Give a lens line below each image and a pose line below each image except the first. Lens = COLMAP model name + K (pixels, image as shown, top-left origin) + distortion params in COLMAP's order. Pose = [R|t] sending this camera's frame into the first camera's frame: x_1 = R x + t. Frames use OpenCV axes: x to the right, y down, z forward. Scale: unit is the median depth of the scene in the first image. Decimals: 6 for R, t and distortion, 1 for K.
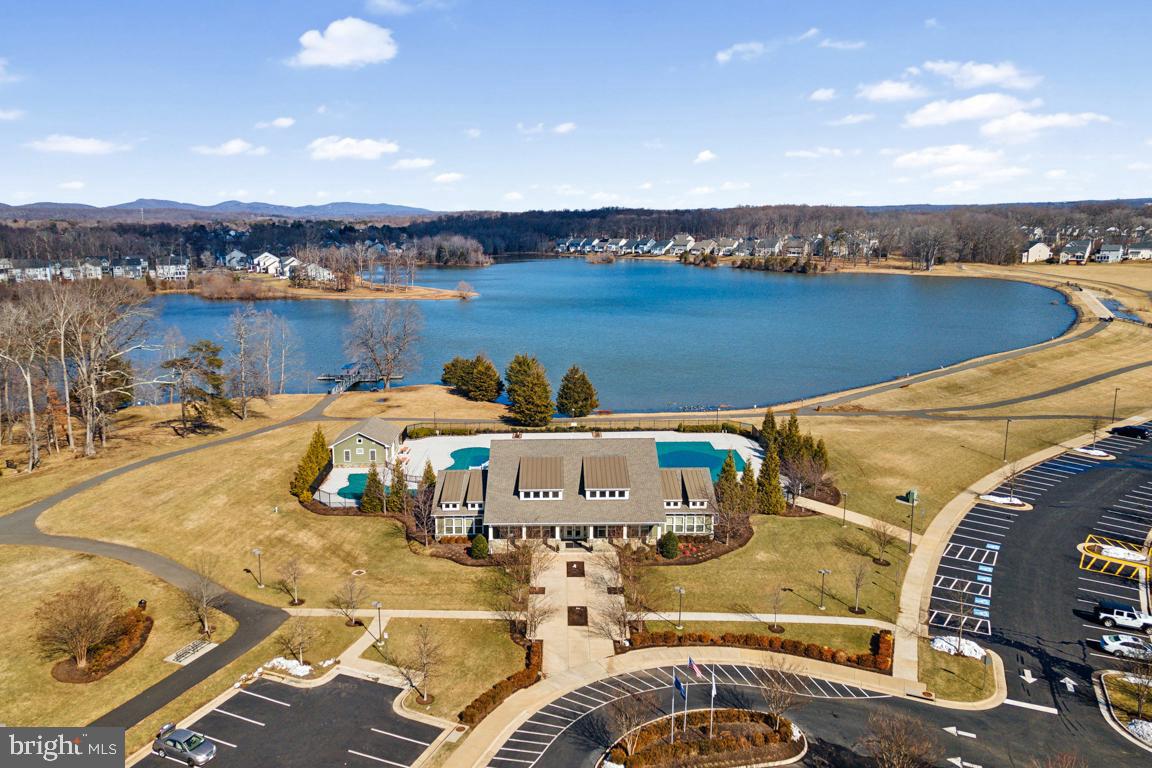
lens RADIAL K [[798.4, 0, 576.0], [0, 798.4, 384.0], [0, 0, 1]] dist [0.032865, 0.001627]
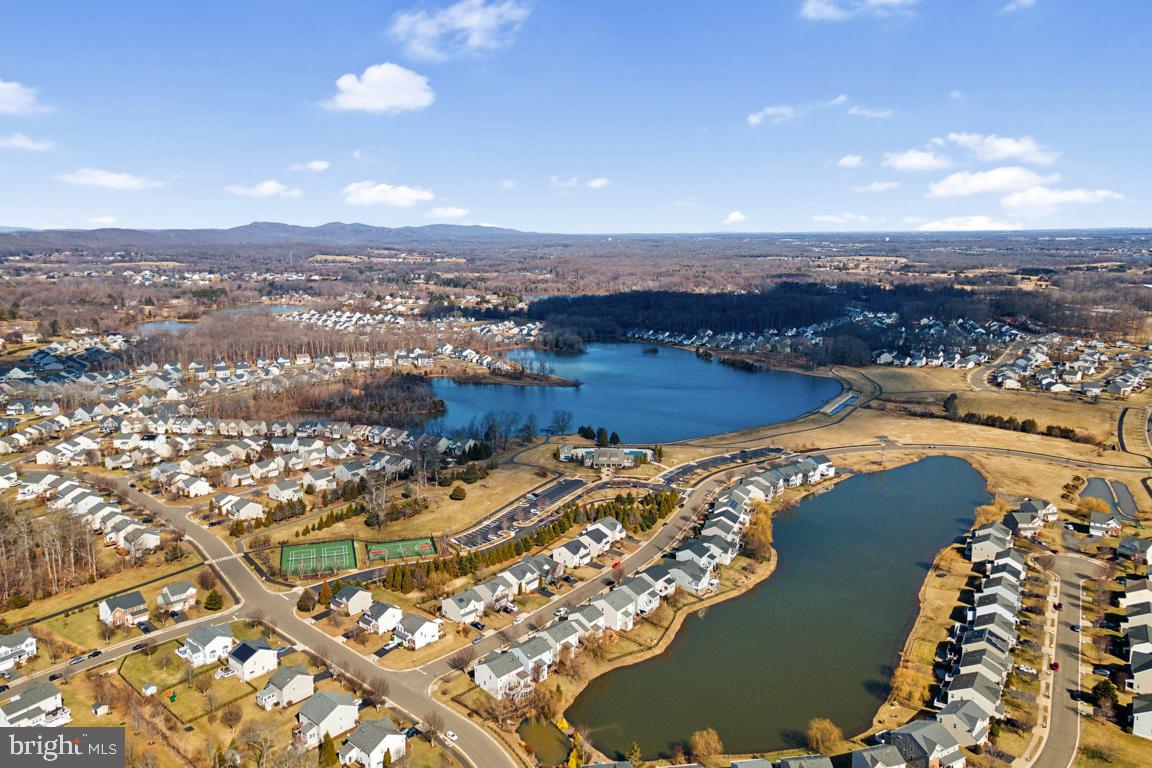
lens RADIAL K [[798.4, 0, 576.0], [0, 798.4, 384.0], [0, 0, 1]] dist [0.032865, 0.001627]
pose [[0.994182, 0.017656, -0.106258, 0.228998], [-0.019997, 0.999579, -0.021010, -0.173254], [0.105842, 0.023013, 0.994117, -2.989504]]
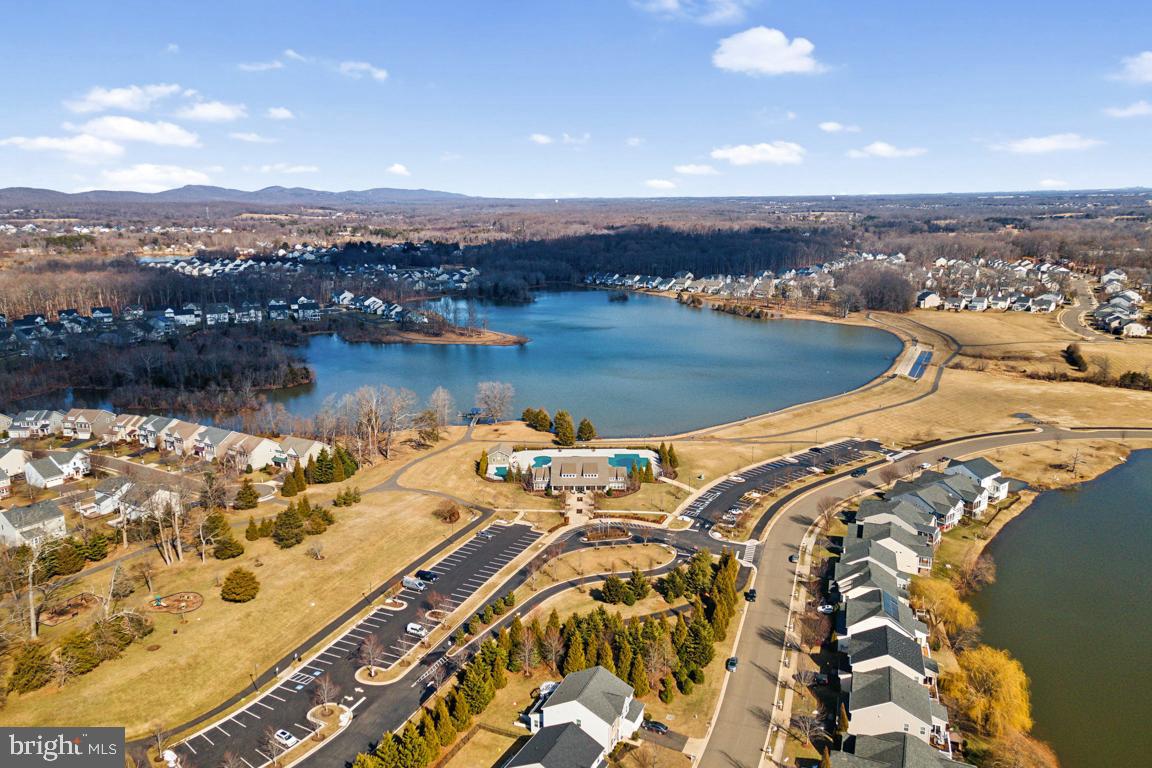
lens RADIAL K [[778.6, 0, 597.5], [0, 778.6, 388.1], [0, 0, 1]] dist [0.037828, -0.000797]
pose [[0.999887, 0.002974, -0.014732, 0.066028], [-0.002536, 0.999556, 0.029693, -0.174243], [0.014814, -0.029652, 0.999450, -1.199819]]
